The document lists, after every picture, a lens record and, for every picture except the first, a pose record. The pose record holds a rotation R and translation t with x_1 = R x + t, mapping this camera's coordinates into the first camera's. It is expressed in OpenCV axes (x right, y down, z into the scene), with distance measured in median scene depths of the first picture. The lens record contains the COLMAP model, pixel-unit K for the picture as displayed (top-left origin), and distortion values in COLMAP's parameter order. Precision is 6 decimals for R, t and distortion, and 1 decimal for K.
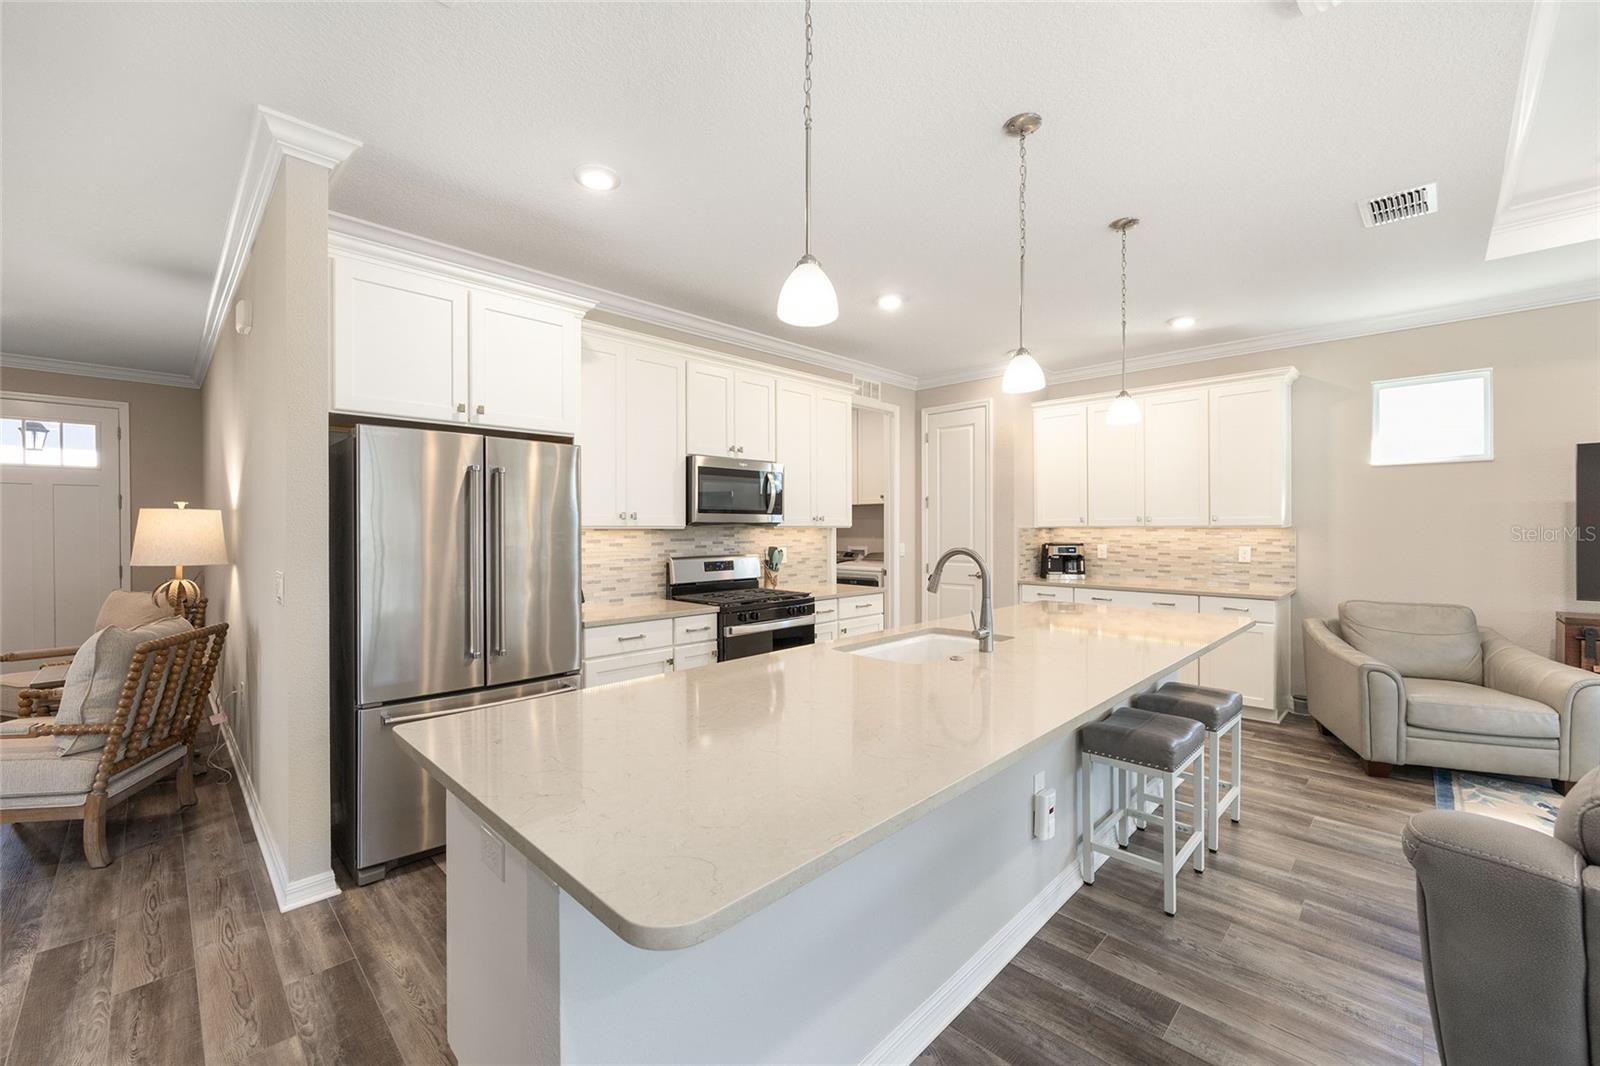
lens RADIAL K [[643.4, 0, 798.2], [0, 643.4, 532.0], [0, 0, 1]] dist [-0.002673, 0.001329]
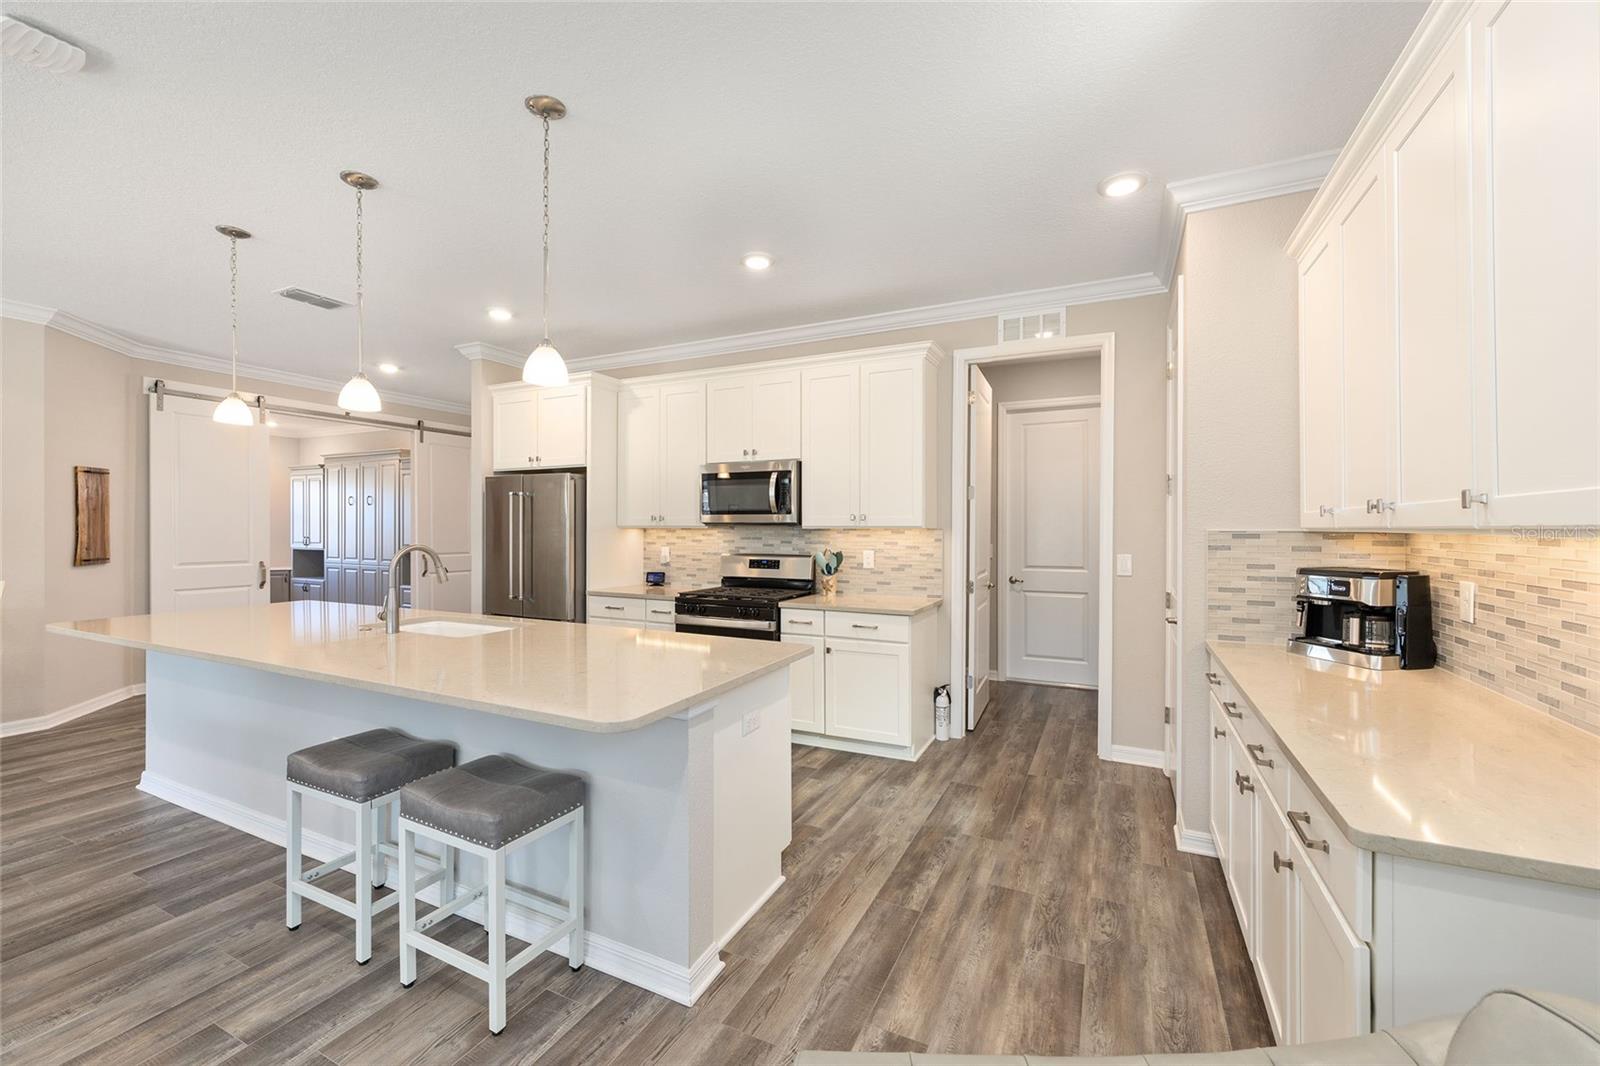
lens RADIAL K [[643.4, 0, 804.6], [0, 643.4, 529.7], [0, 0, 1]] dist [-0.002673, 0.001329]
pose [[0.321777, 0.007001, -0.946789, 0.962721], [-0.008036, 0.999957, 0.004663, -0.009462], [0.946781, 0.006108, 0.321820, 0.782297]]
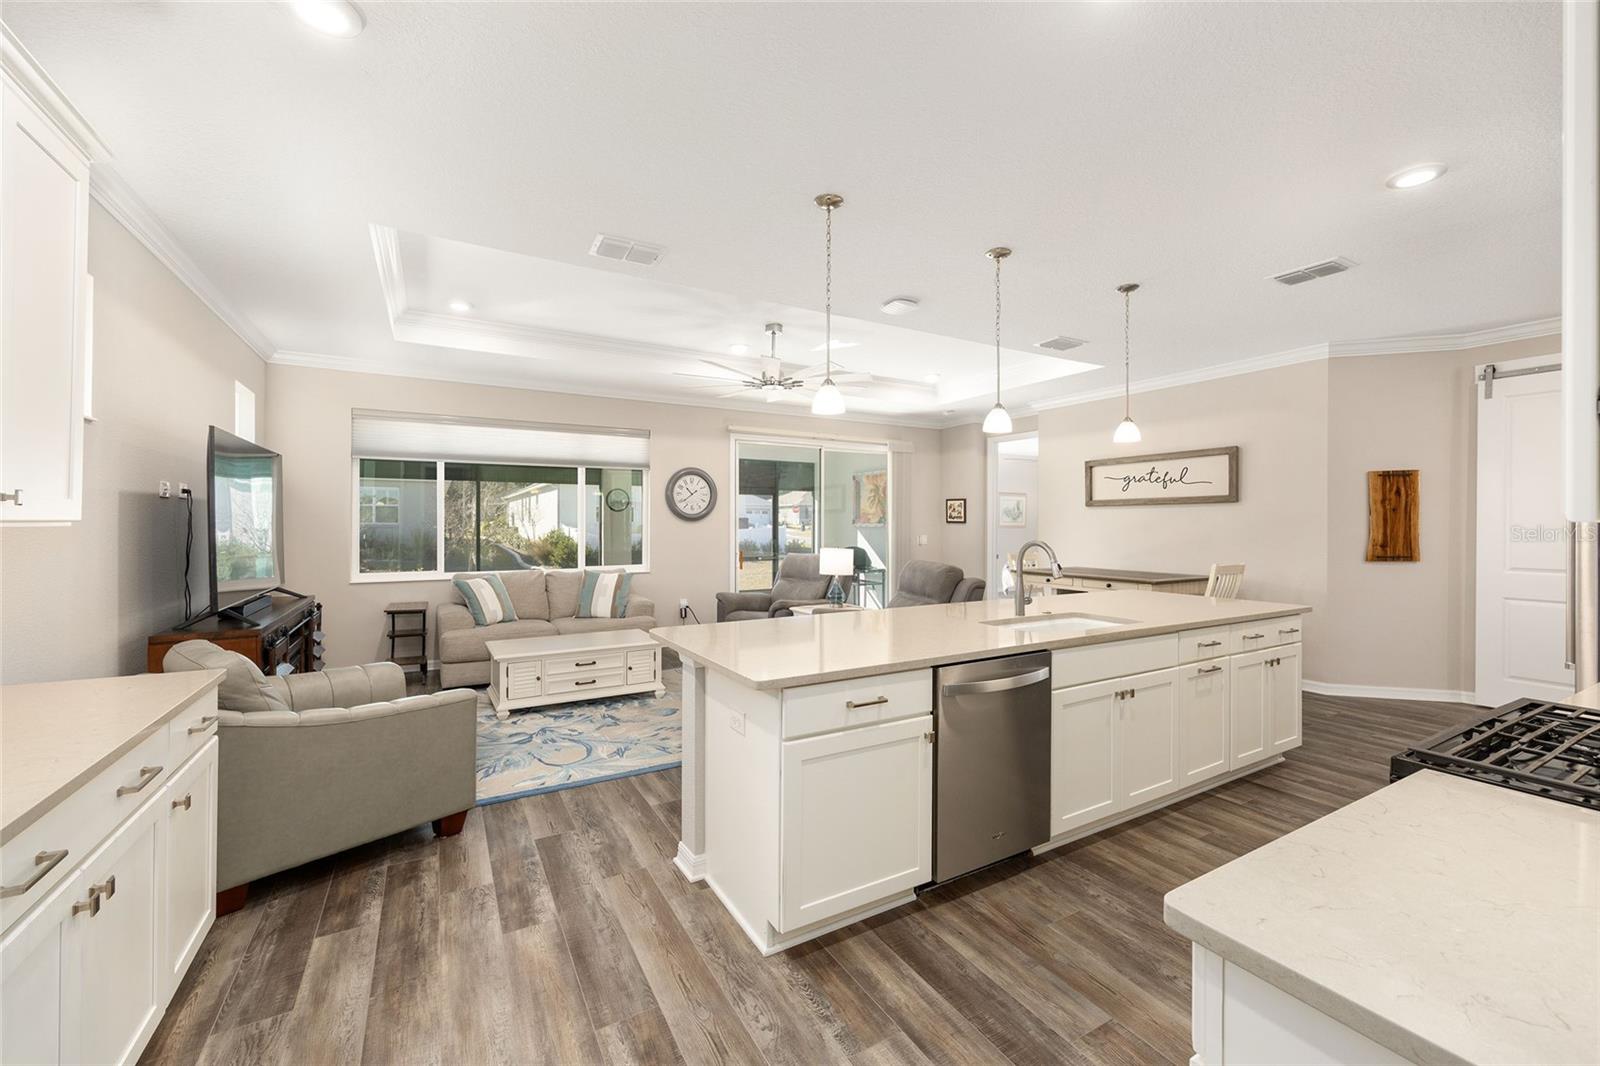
lens RADIAL K [[643.4, 0, 806.7], [0, 643.4, 525.0], [0, 0, 1]] dist [-0.002673, 0.001329]
pose [[-0.964441, 0.003392, 0.264277, 0.213510], [0.004412, 0.999985, 0.003267, -0.010041], [-0.264262, 0.004316, -0.964441, 1.437217]]
